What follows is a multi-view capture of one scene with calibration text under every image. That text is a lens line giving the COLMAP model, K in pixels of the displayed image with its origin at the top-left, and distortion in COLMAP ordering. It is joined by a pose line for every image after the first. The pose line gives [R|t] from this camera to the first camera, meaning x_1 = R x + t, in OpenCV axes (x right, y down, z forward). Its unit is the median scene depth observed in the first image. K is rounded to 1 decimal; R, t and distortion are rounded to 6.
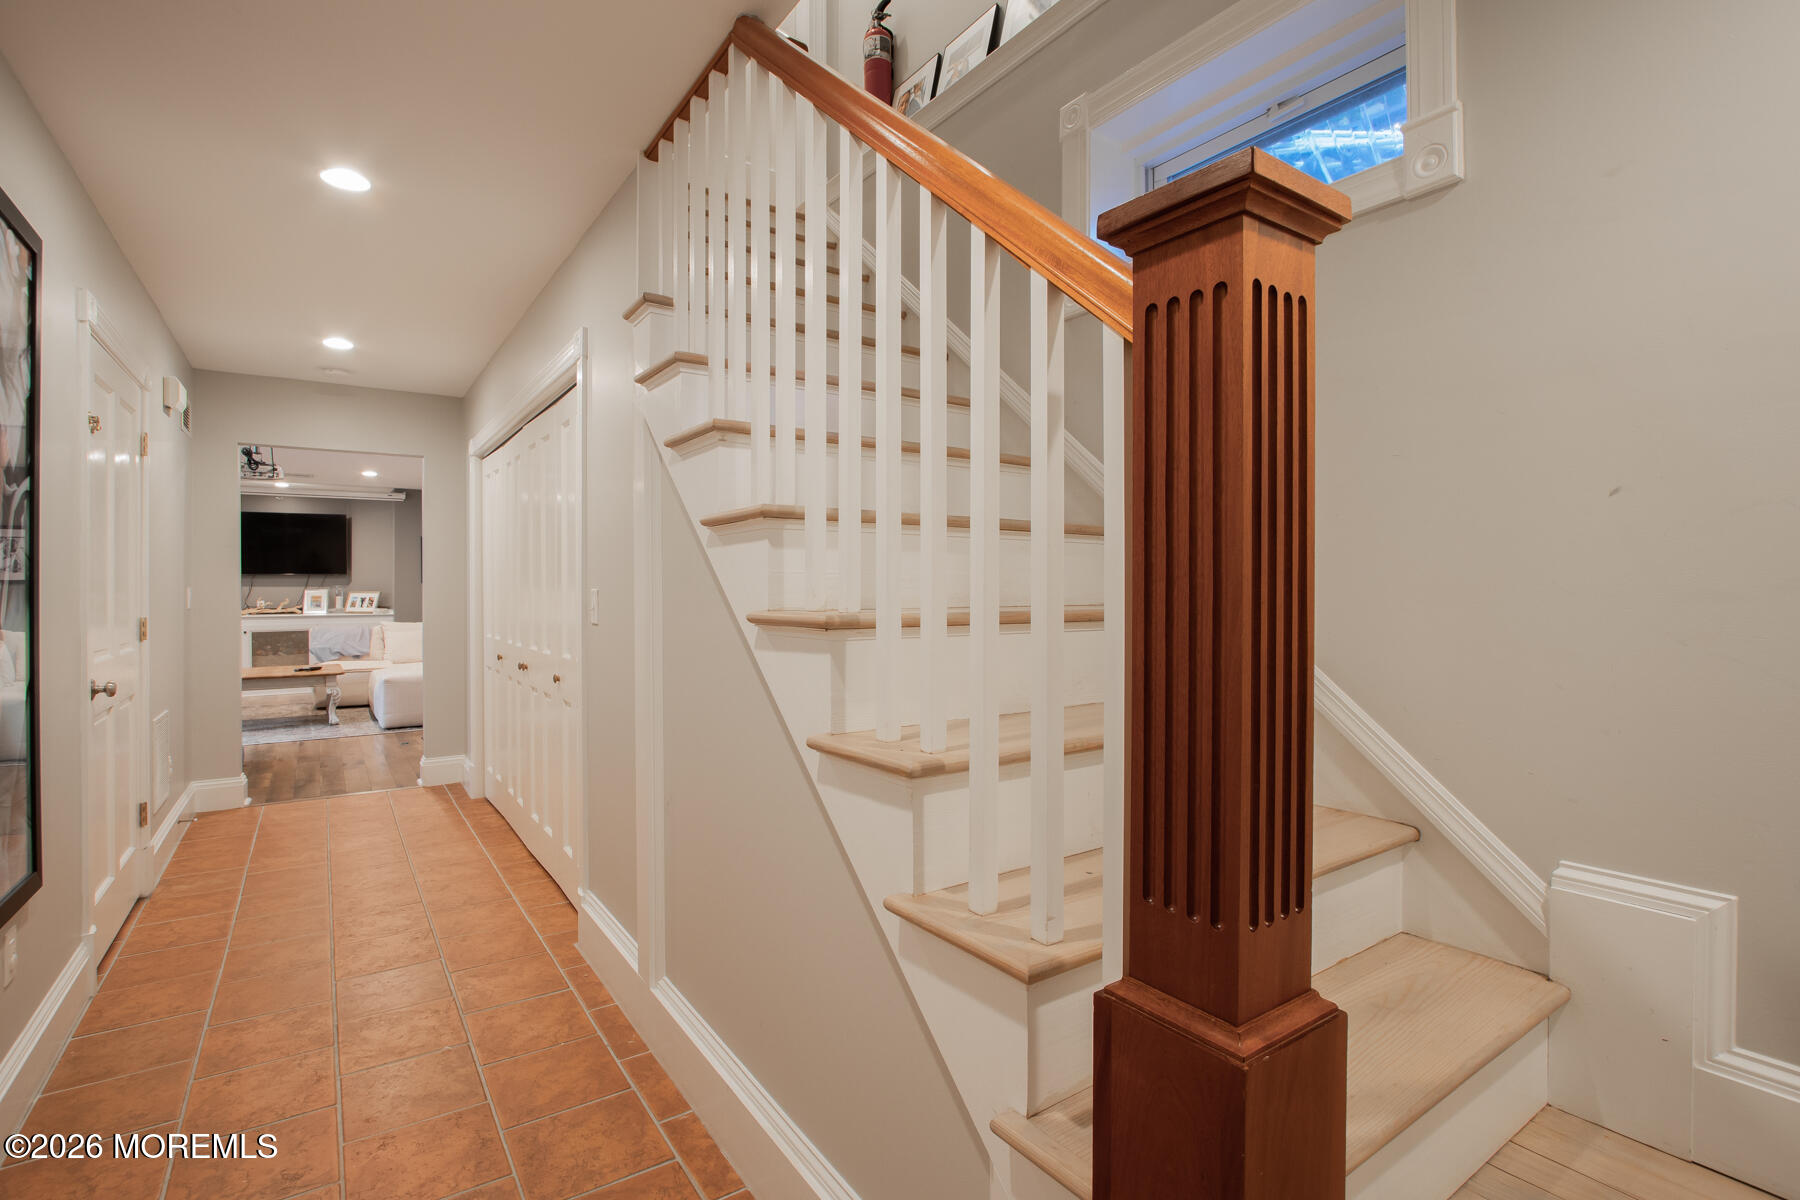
lens RADIAL K [[844.1, 0, 888.2], [0, 844.1, 598.7], [0, 0, 1]] dist [-0.004291, -0.000778]
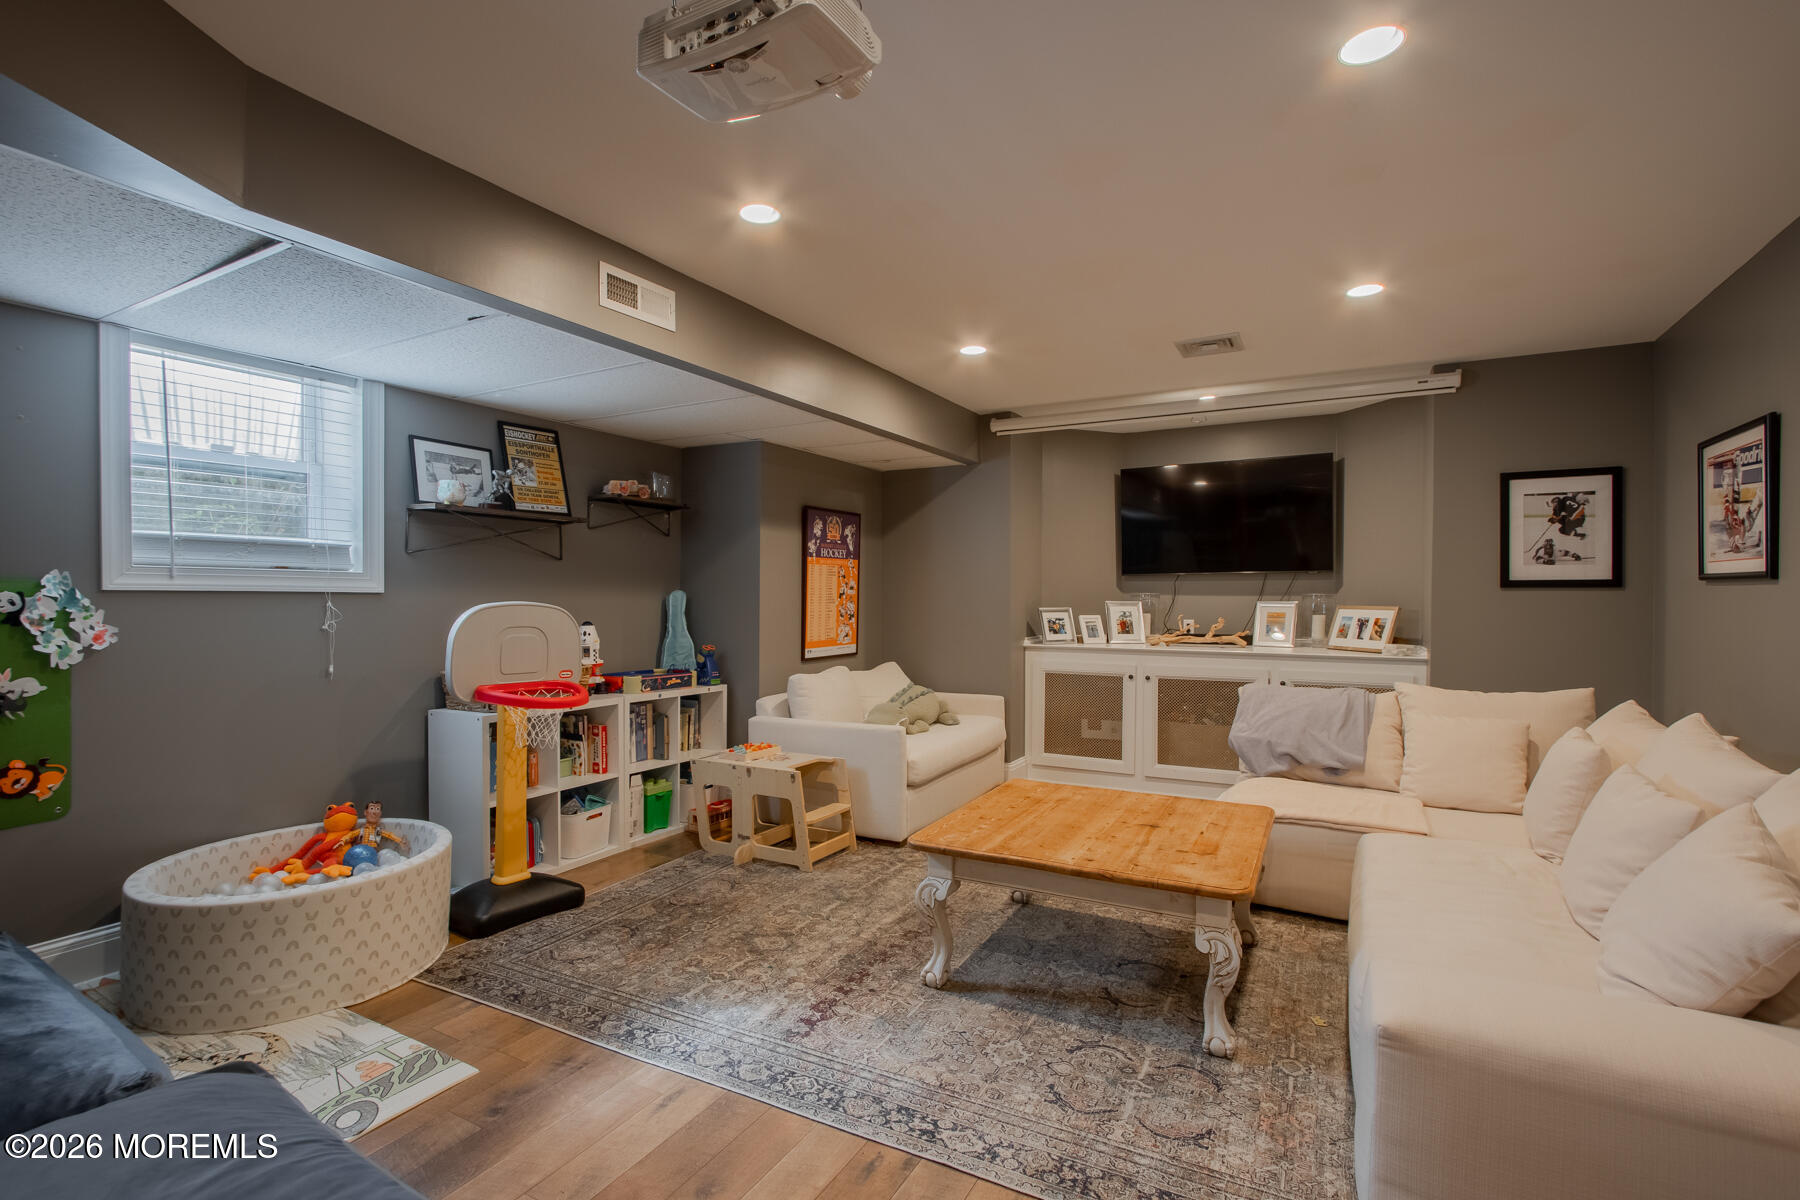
lens RADIAL K [[844.1, 0, 888.2], [0, 844.1, 598.7], [0, 0, 1]] dist [-0.004291, -0.000778]
pose [[0.452184, 0.009311, -0.891876, -0.322241], [-0.012601, 0.999912, 0.004049, -0.011222], [0.891835, 0.009408, 0.452262, 0.549146]]
